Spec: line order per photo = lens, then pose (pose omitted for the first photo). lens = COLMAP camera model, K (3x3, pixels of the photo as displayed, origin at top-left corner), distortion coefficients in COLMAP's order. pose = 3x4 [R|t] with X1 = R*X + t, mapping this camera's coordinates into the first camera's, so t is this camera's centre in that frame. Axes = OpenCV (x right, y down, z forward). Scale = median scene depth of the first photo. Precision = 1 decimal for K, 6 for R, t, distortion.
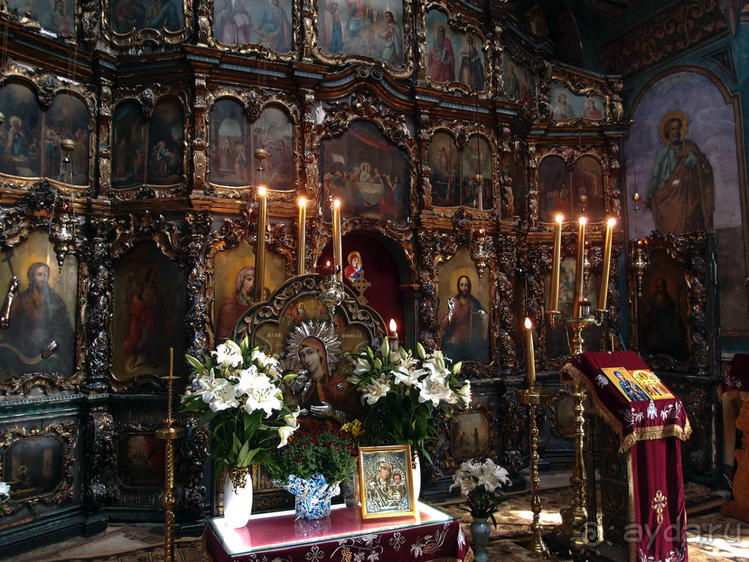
lens RADIAL K [[613.8, 0, 374.7], [0, 613.8, 273.9], [0, 0, 1]] dist [-0.049093, 0.002767]
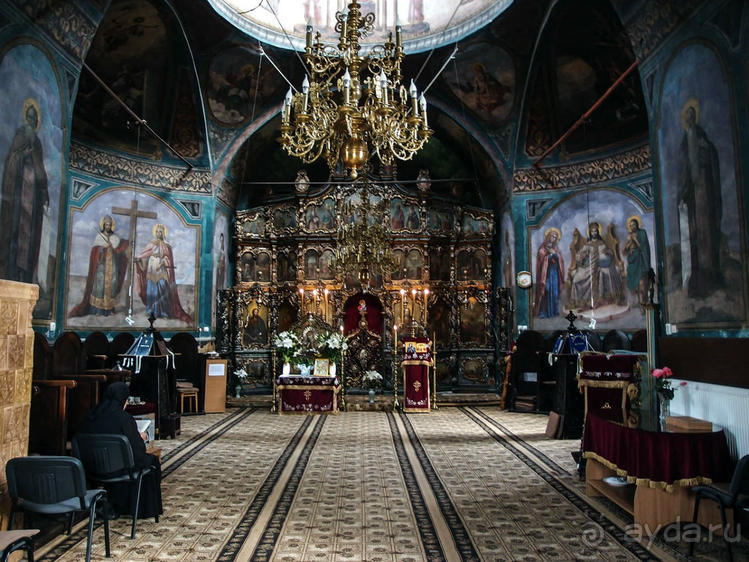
lens RADIAL K [[613.8, 0, 373.3], [0, 613.8, 282.2], [0, 0, 1]] dist [-0.049093, 0.002767]
pose [[0.908731, -0.028998, -0.416373, 1.293969], [0.032806, 0.999460, 0.001994, -0.135777], [0.416090, -0.015472, 0.909192, -1.598204]]
